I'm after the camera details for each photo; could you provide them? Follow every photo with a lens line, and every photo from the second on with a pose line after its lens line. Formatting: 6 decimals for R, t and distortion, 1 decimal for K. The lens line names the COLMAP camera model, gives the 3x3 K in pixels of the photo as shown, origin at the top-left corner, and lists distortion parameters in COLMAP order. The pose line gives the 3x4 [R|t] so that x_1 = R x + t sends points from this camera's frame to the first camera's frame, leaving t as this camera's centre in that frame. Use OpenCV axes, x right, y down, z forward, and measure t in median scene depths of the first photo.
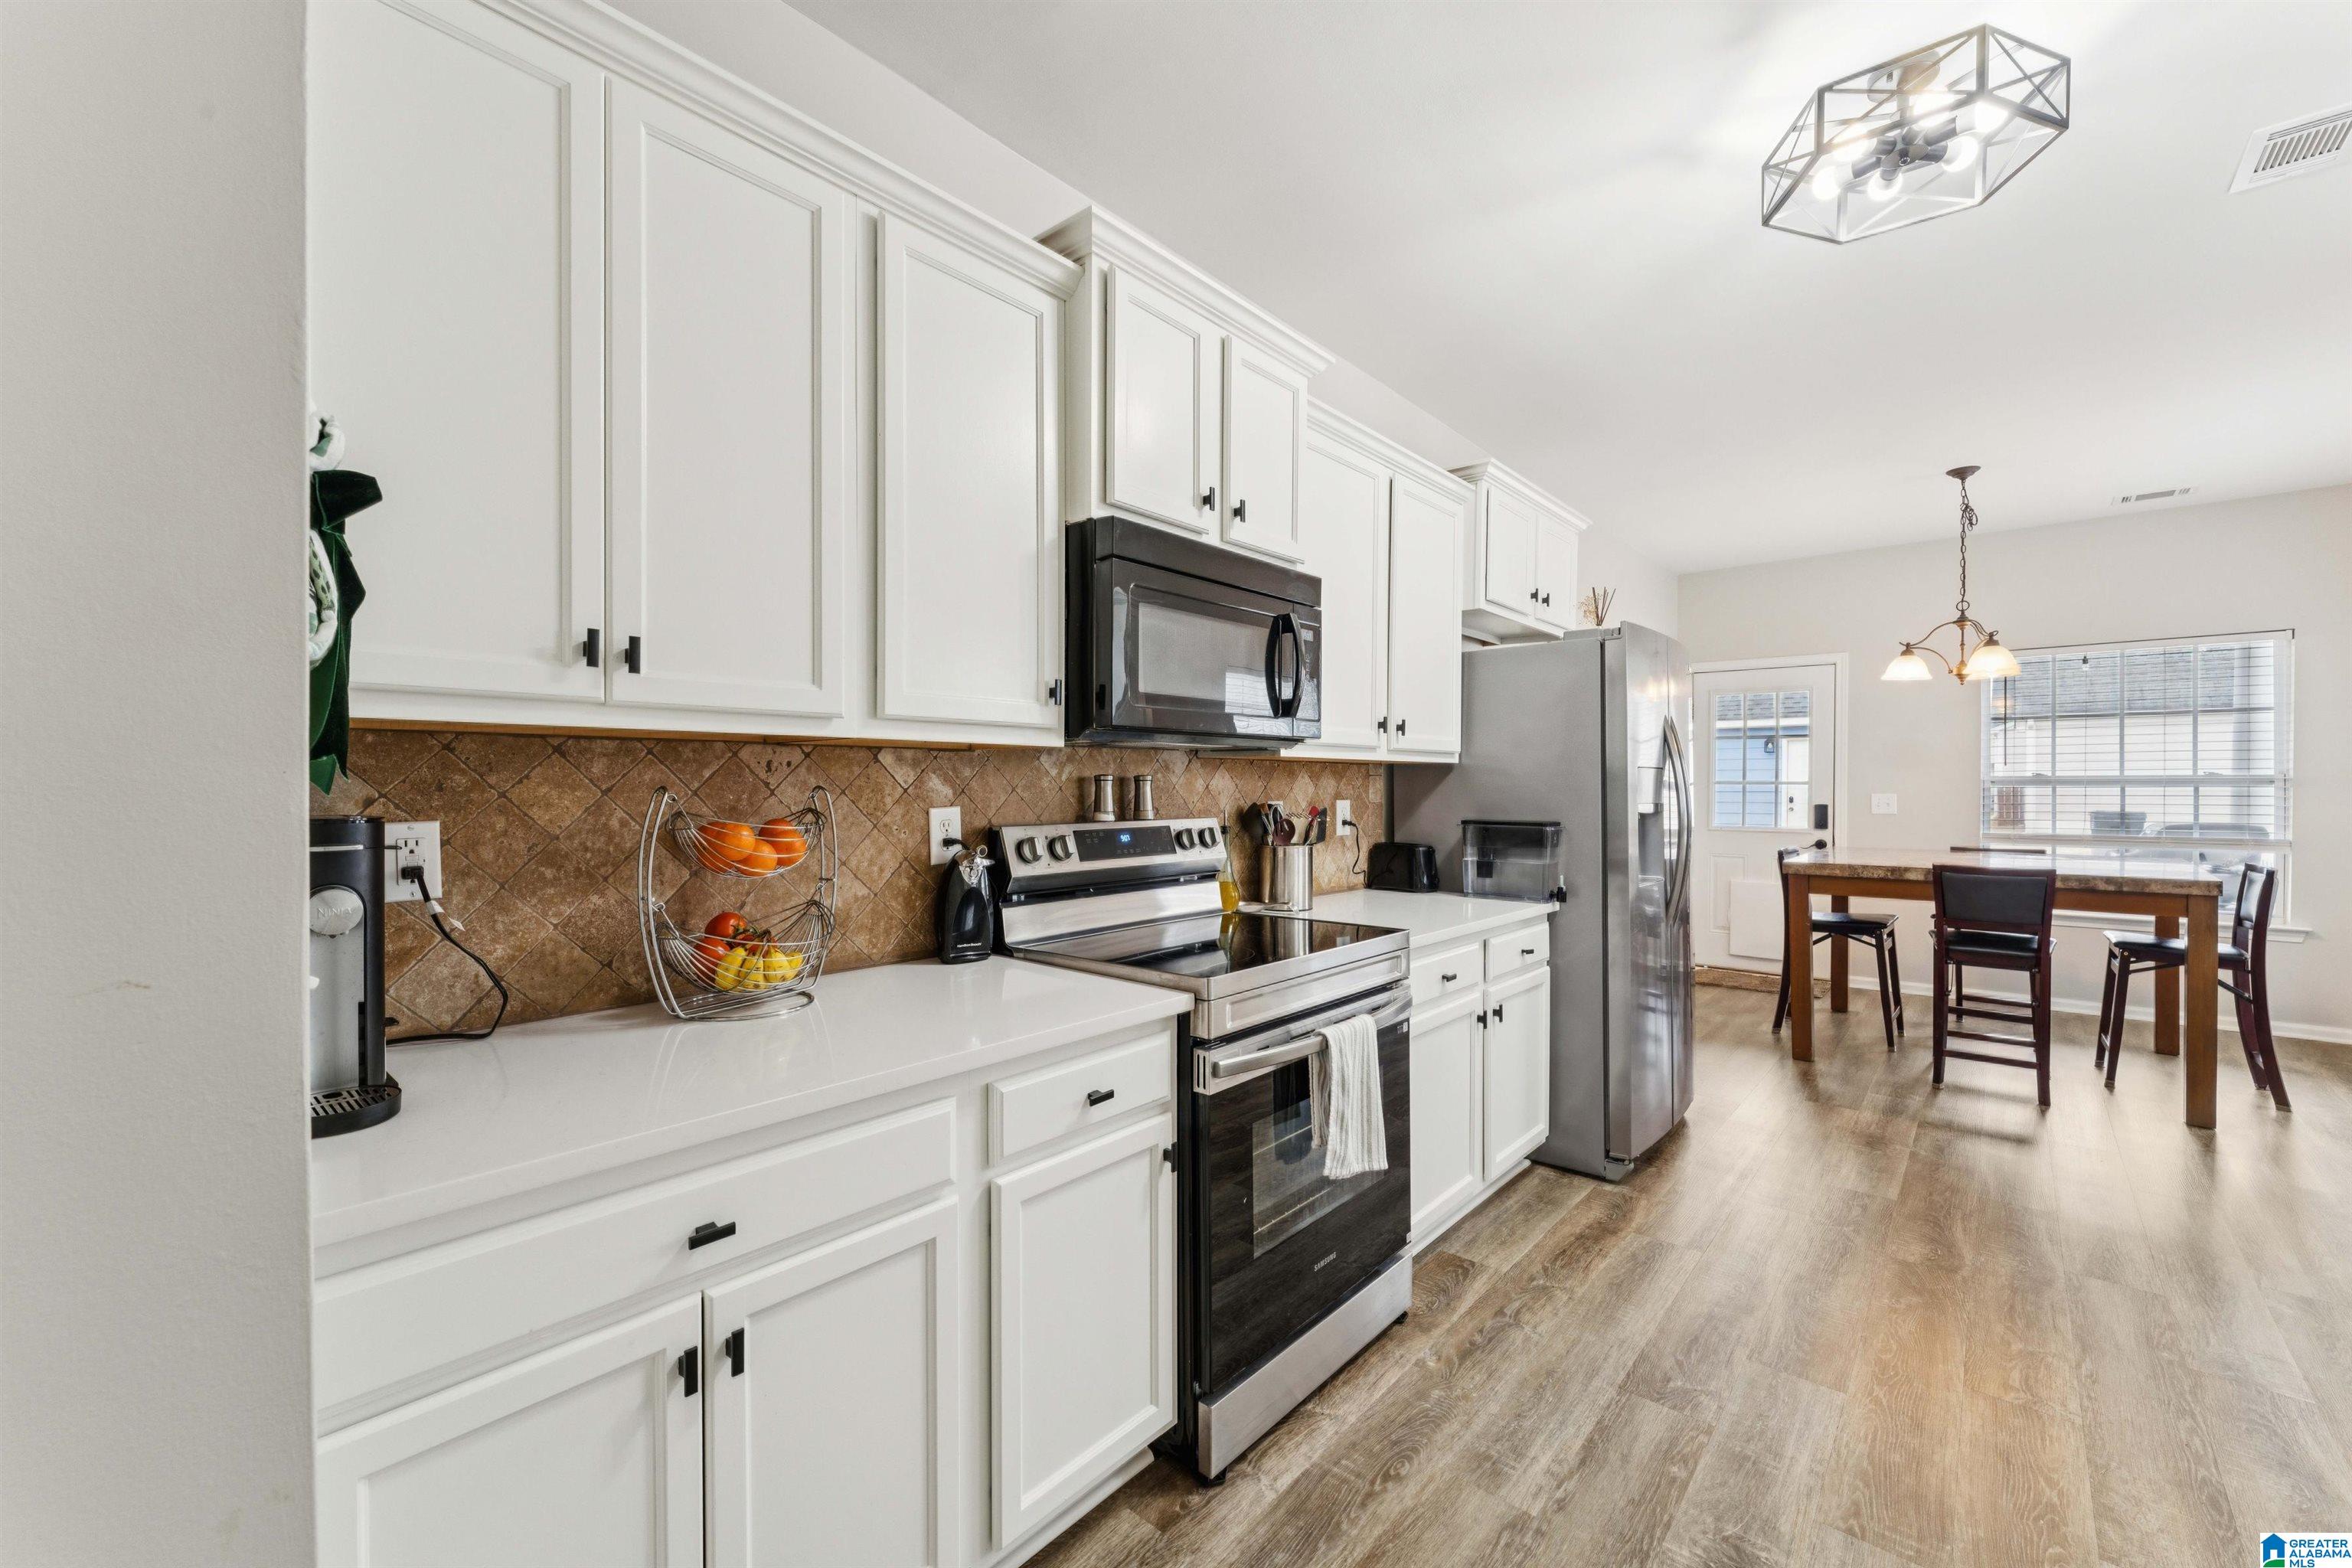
lens RADIAL K [[948.9, 0, 1174.0], [0, 948.9, 793.4], [0, 0, 1]] dist [0.001641, -0.000194]
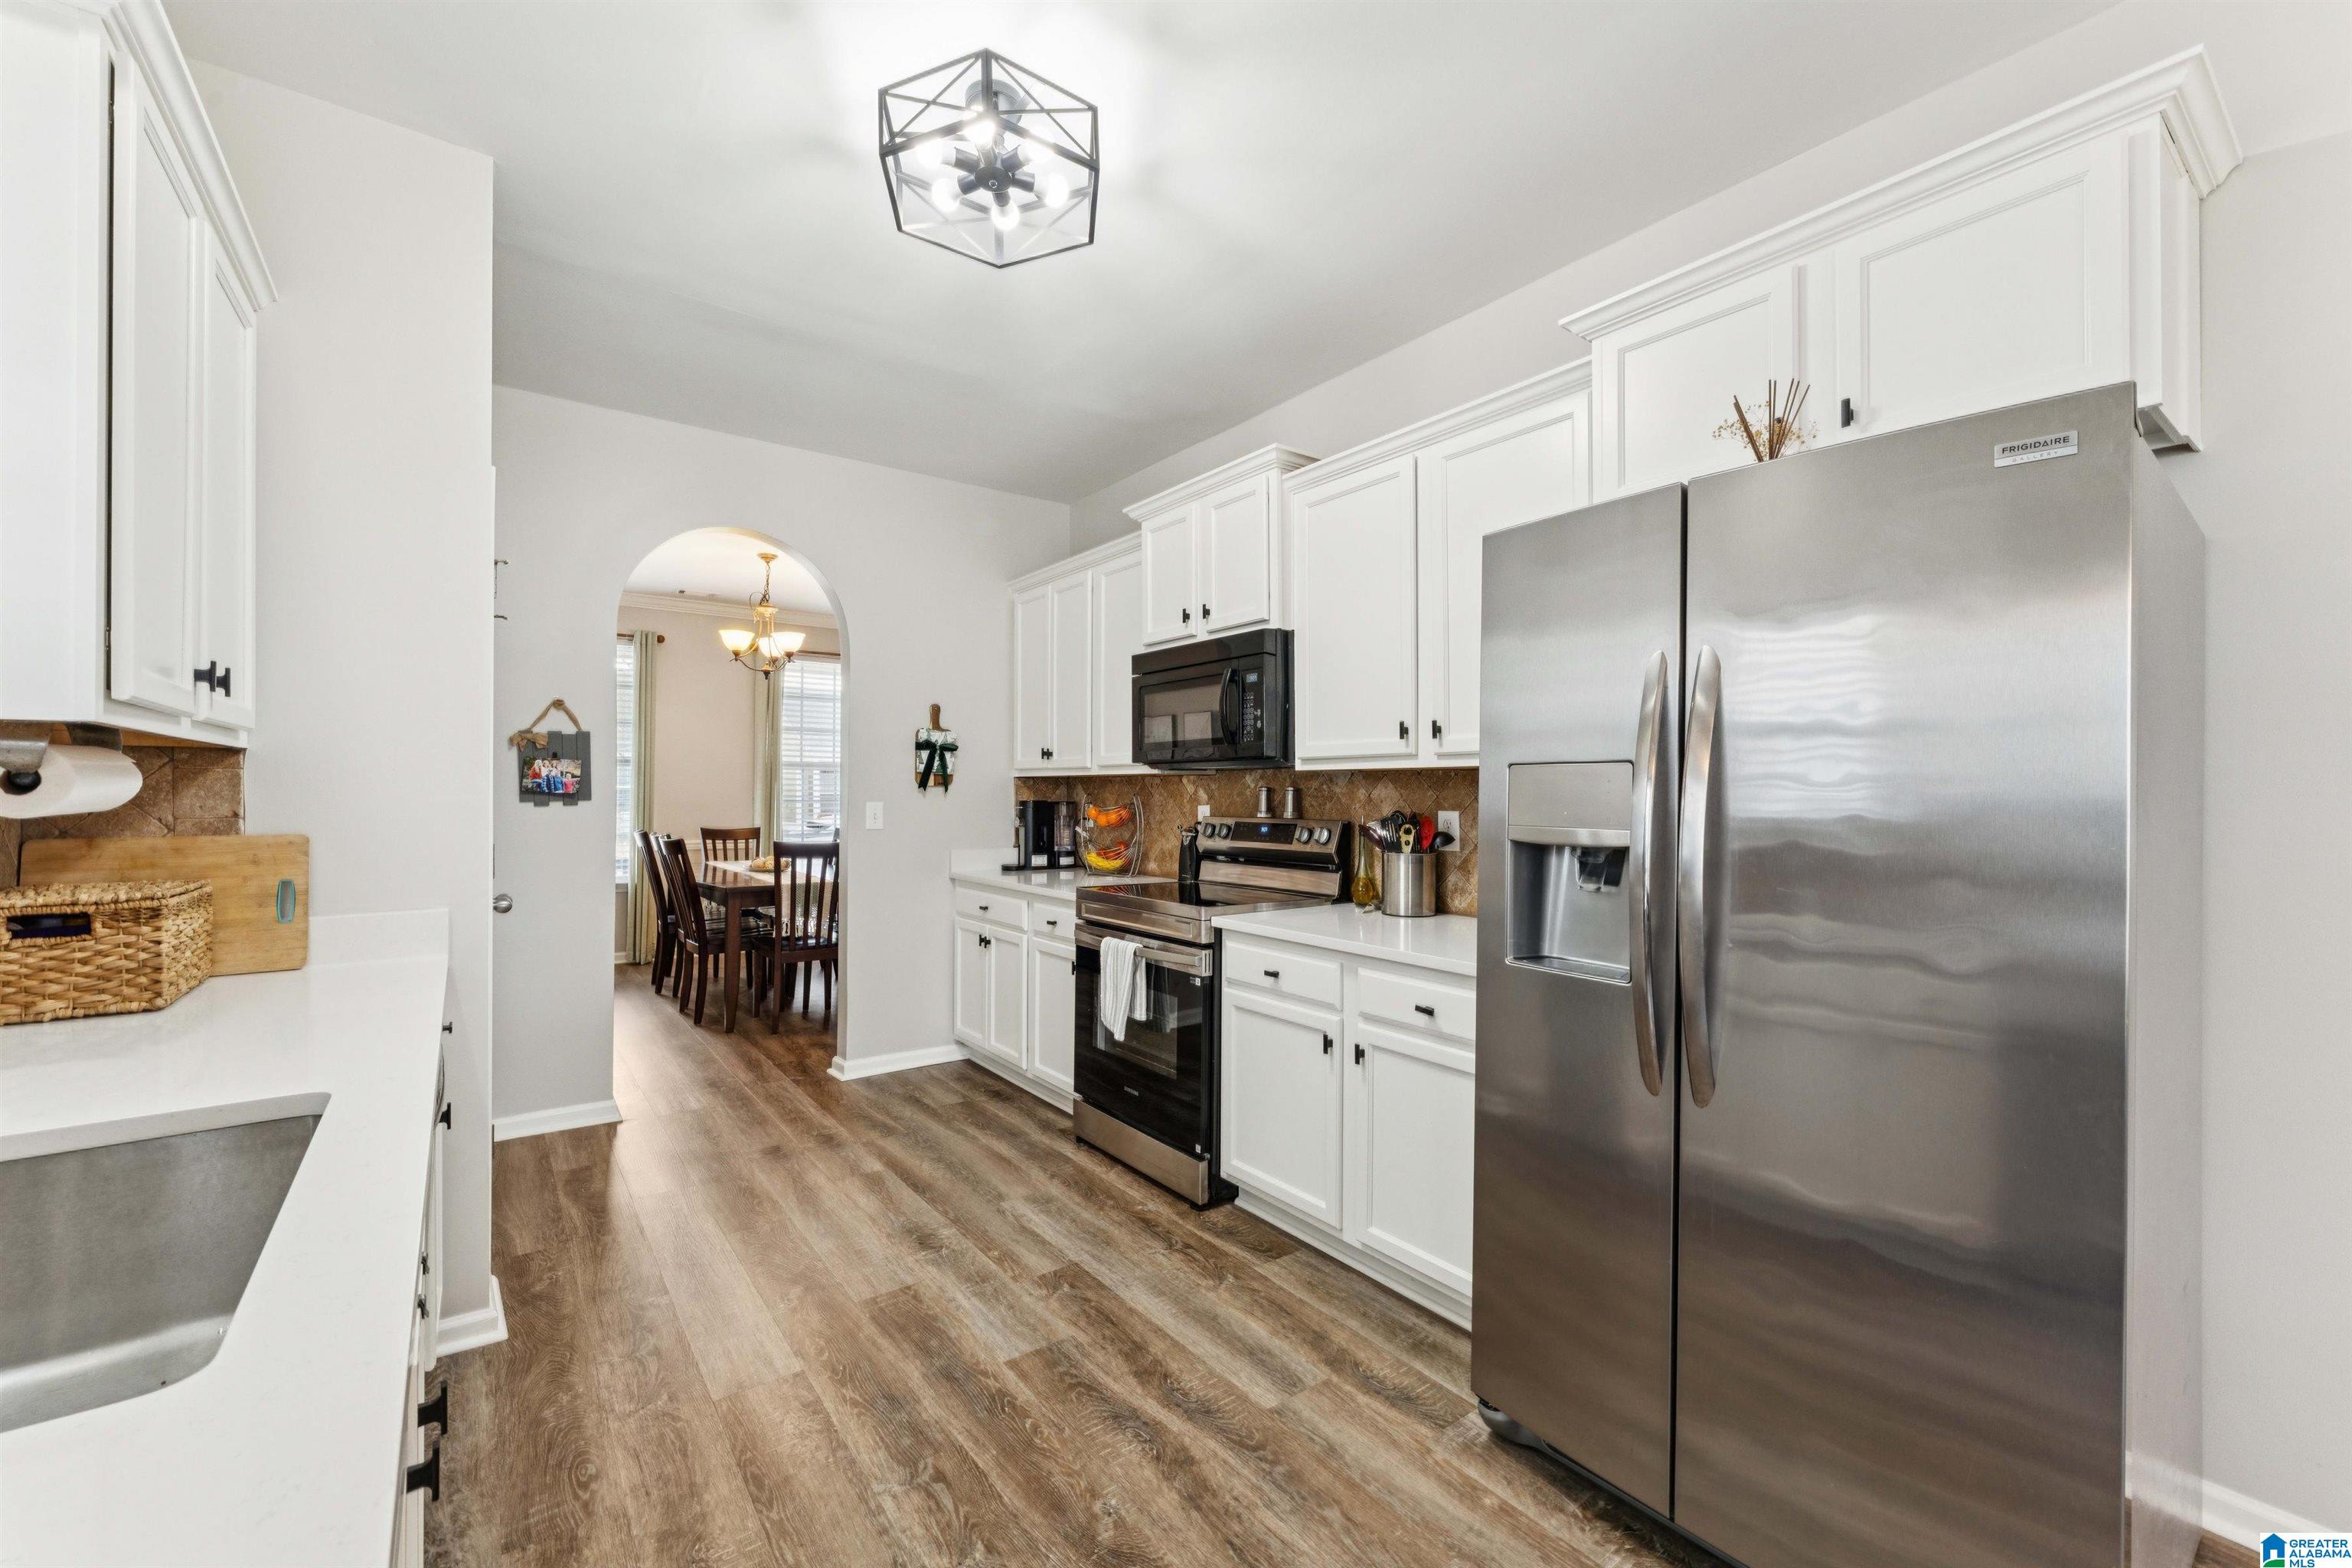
lens RADIAL K [[948.9, 0, 1174.0], [0, 948.9, 793.4], [0, 0, 1]] dist [0.001641, -0.000194]
pose [[-0.212097, -0.000800, -0.977248, 1.645797], [-0.013402, 0.999908, 0.002090, -0.012502], [0.977157, 0.013540, -0.212088, 1.352422]]
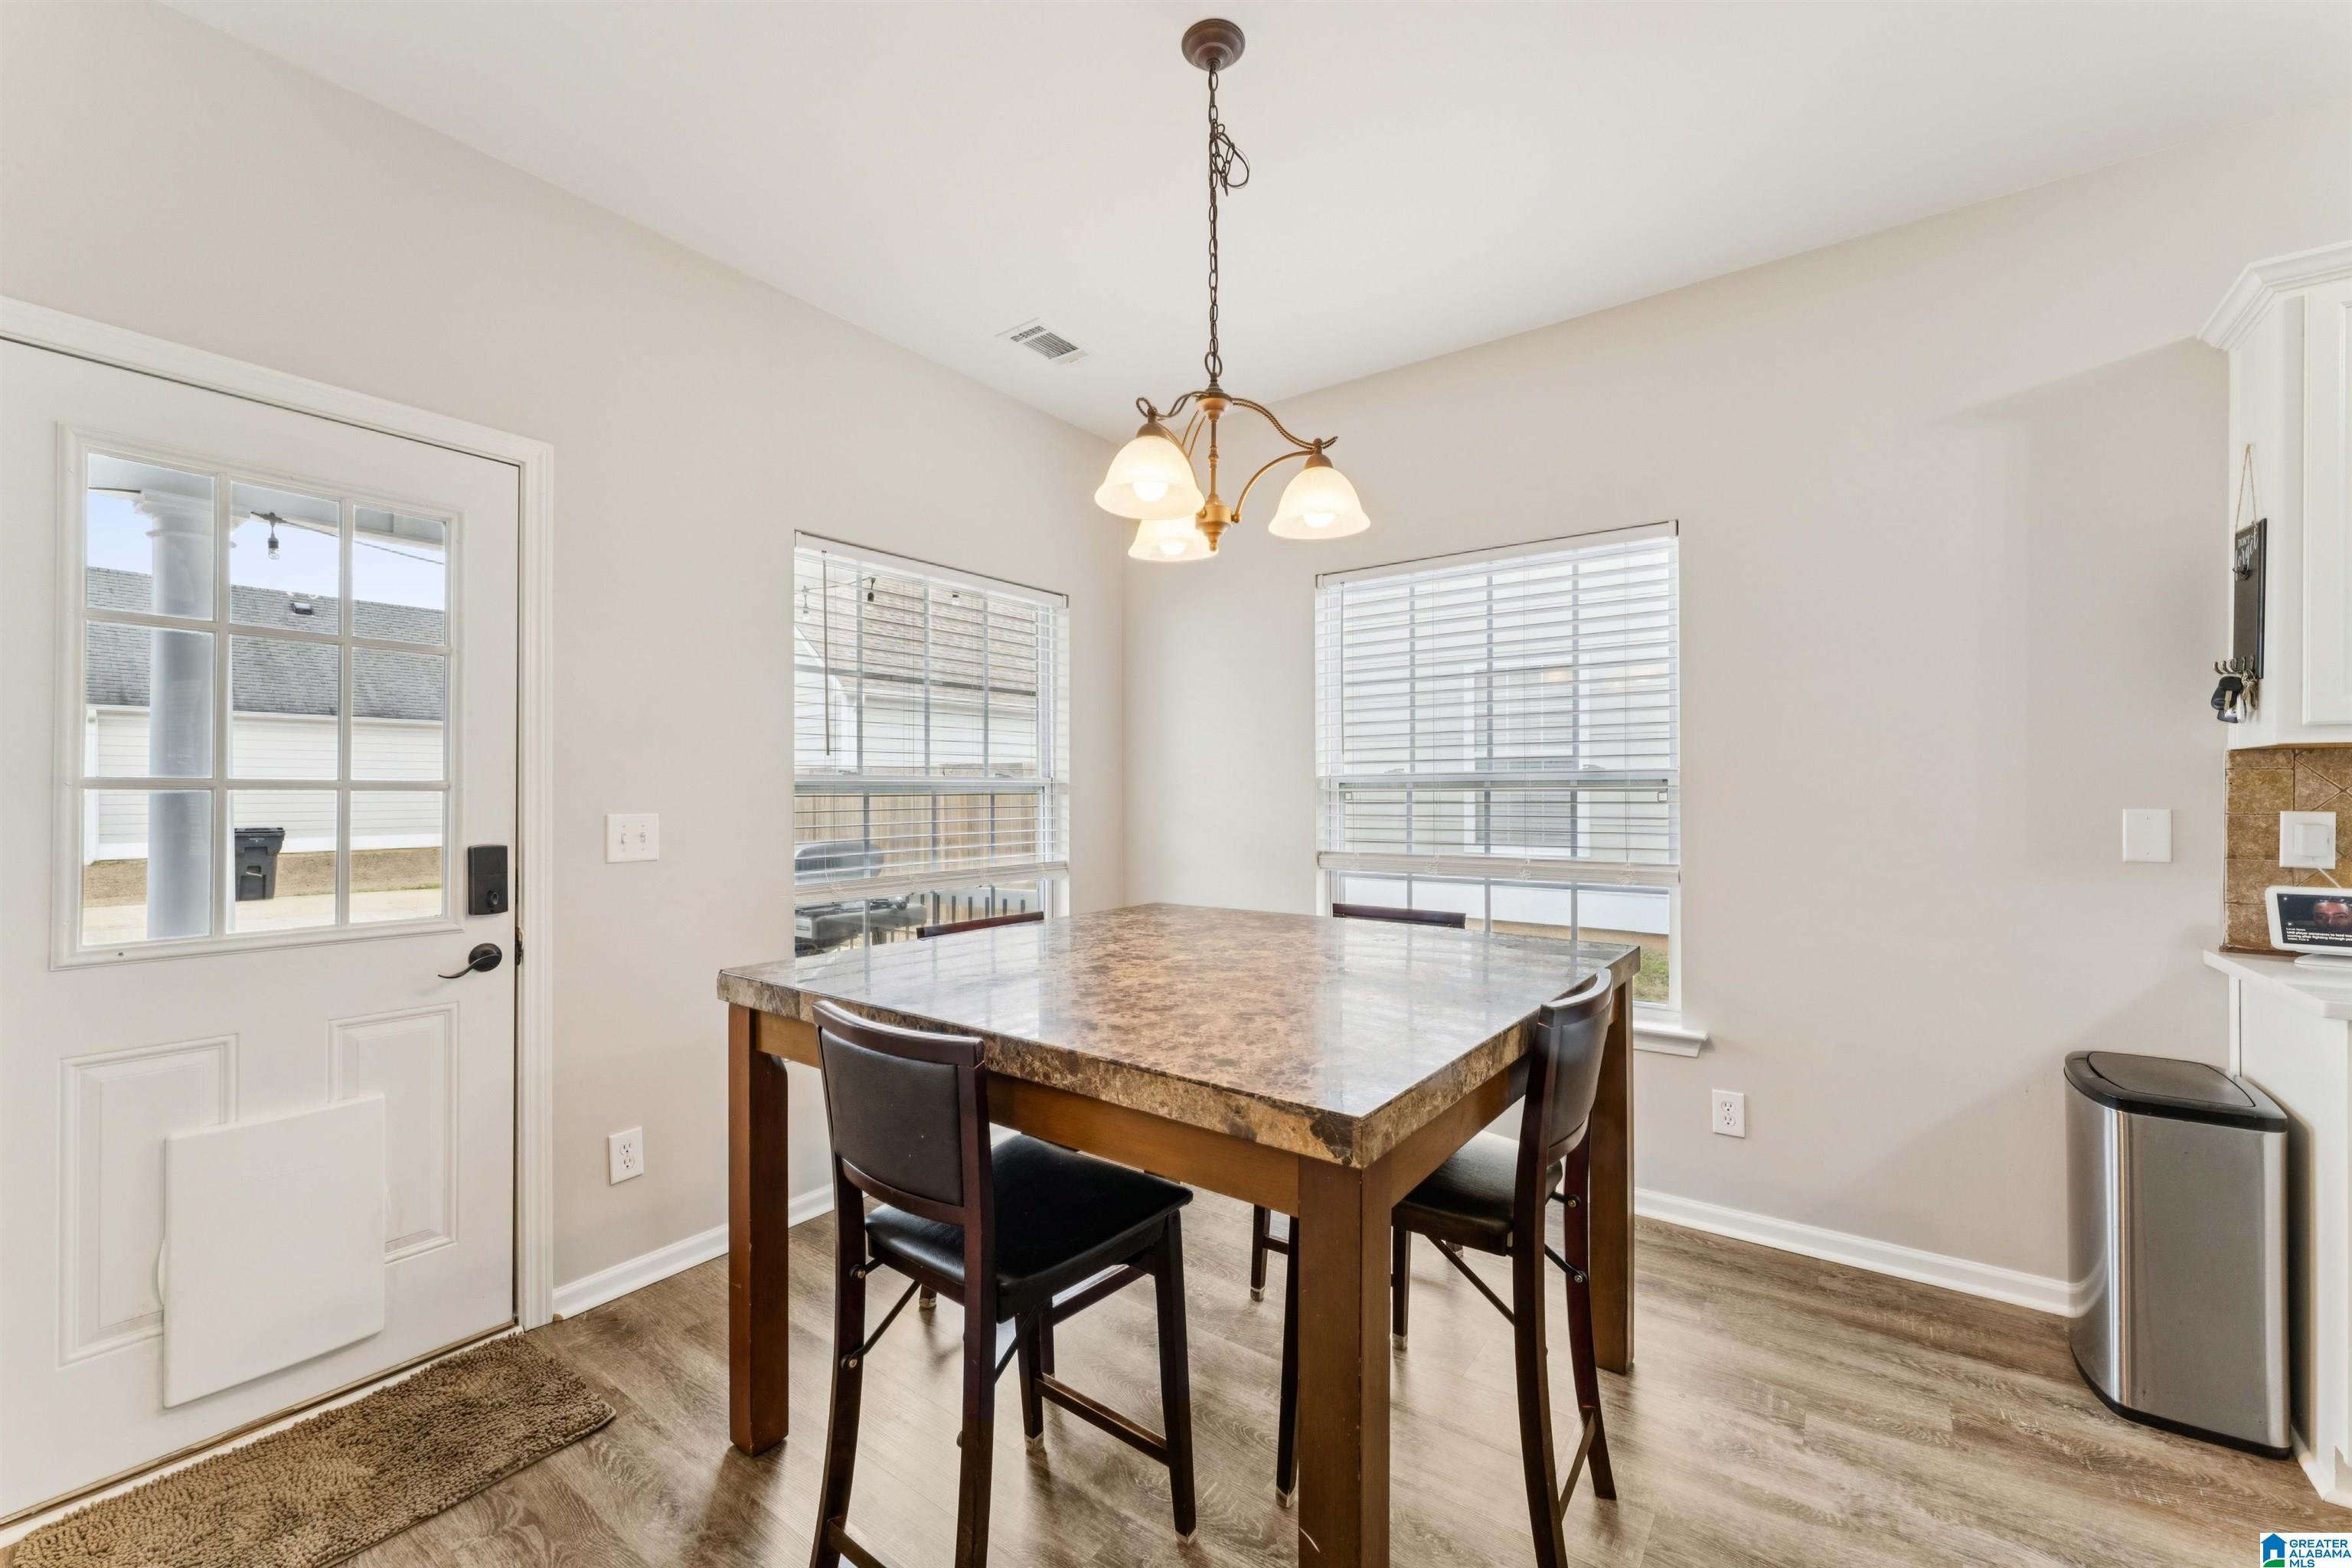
lens RADIAL K [[940.6, 0, 1155.1], [0, 940.6, 786.4], [0, 0, 1]] dist [-0.002094, -0.000463]
pose [[-0.083183, 0.005394, 0.996520, 0.903916], [0.010215, 0.999937, -0.004560, -0.018967], [-0.996482, 0.009800, -0.083233, 2.281721]]
